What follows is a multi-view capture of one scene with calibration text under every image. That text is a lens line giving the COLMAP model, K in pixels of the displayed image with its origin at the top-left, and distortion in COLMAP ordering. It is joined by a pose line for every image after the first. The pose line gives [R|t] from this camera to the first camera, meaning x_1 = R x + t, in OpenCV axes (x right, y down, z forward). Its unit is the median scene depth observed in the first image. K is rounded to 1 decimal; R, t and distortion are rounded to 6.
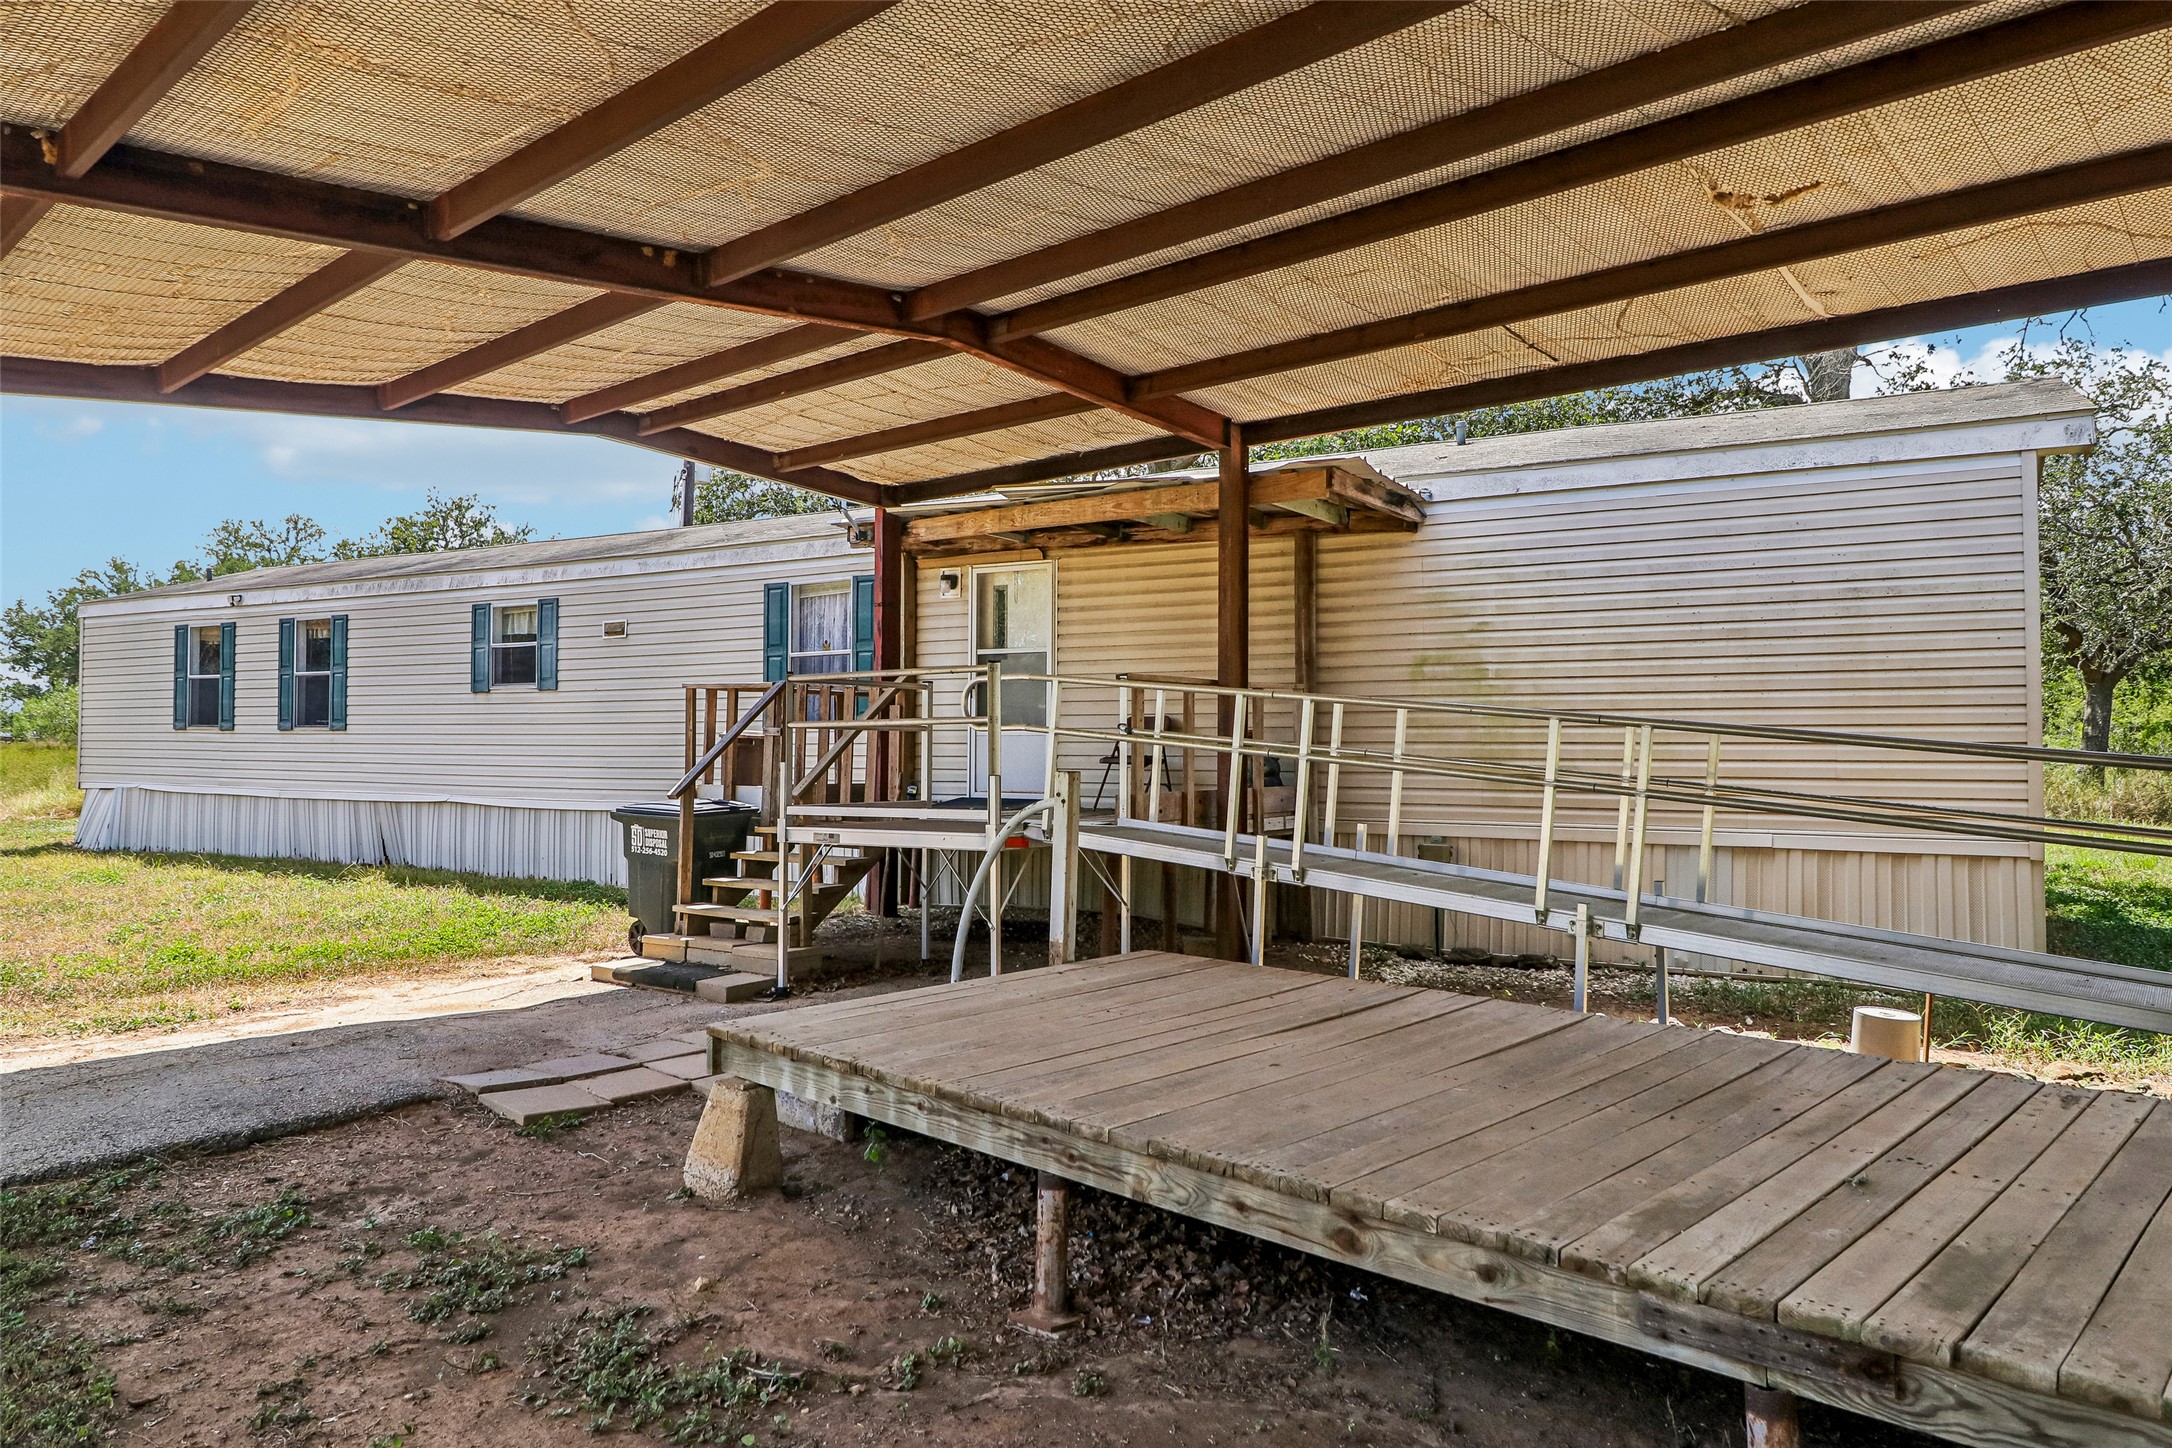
lens RADIAL K [[1448.5, 0, 1086.0], [0, 1448.5, 724.0], [0, 0, 1]] dist [-0.000042, -0.000330]
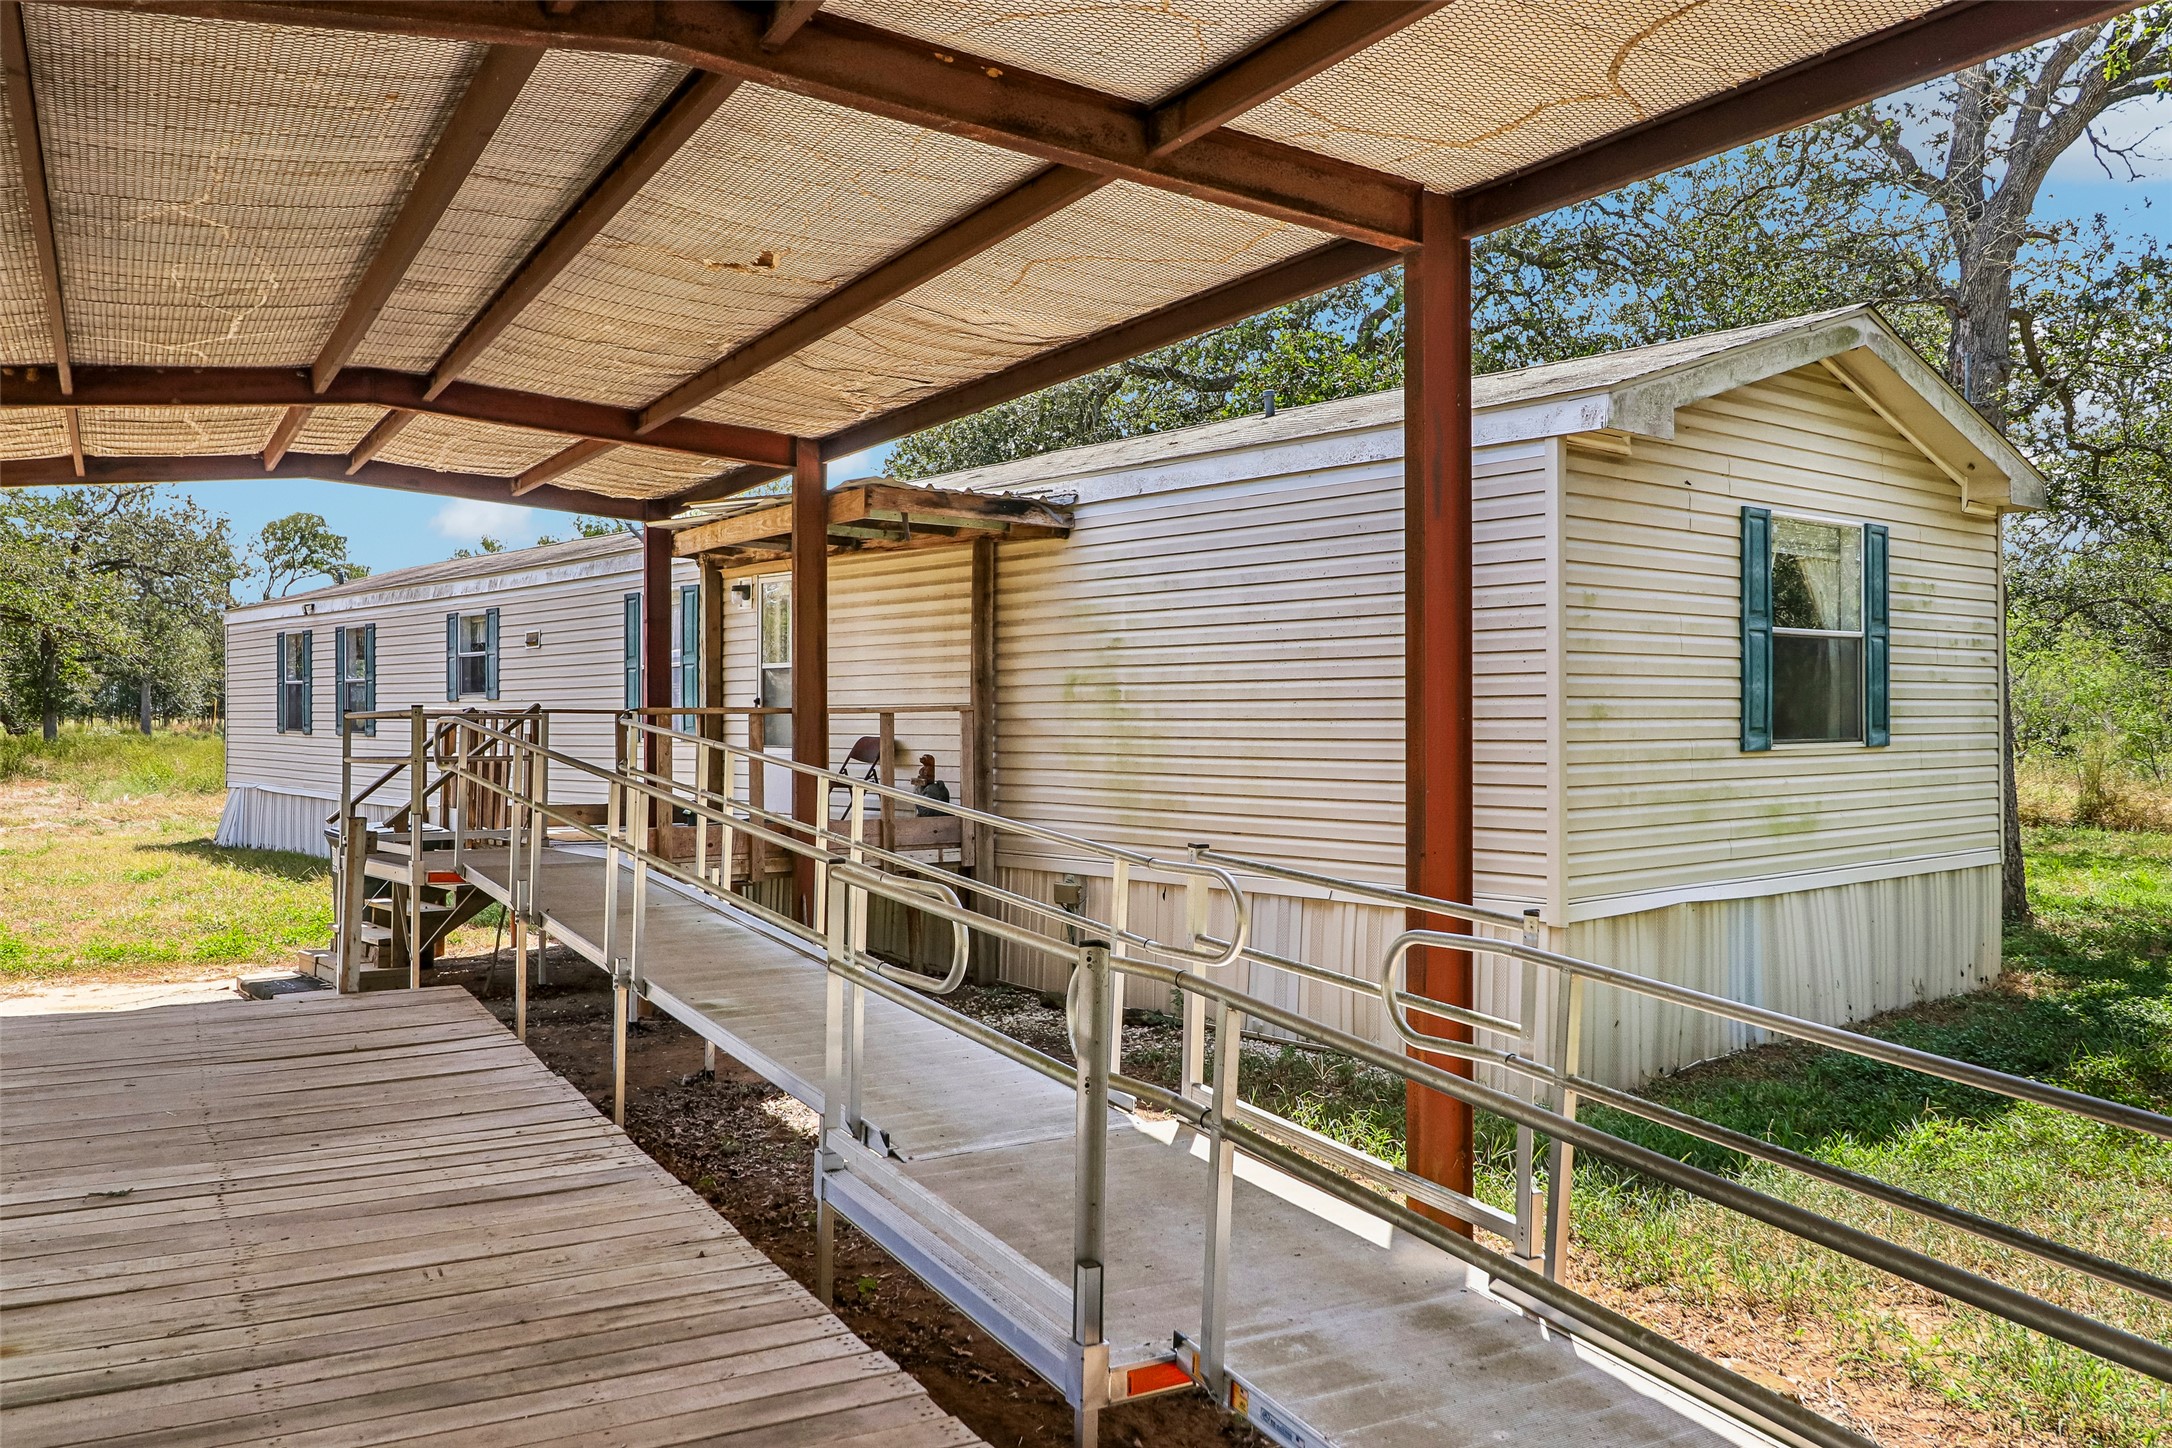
lens RADIAL K [[1795.8, 0, 1086.0], [0, 1795.8, 724.0], [0, 0, 1]] dist [0.000347, -0.000123]
pose [[0.946265, -0.001962, -0.323388, 0.578854], [0.007752, 0.999832, 0.016617, -0.033611], [0.323301, -0.018231, 0.946121, -0.057334]]
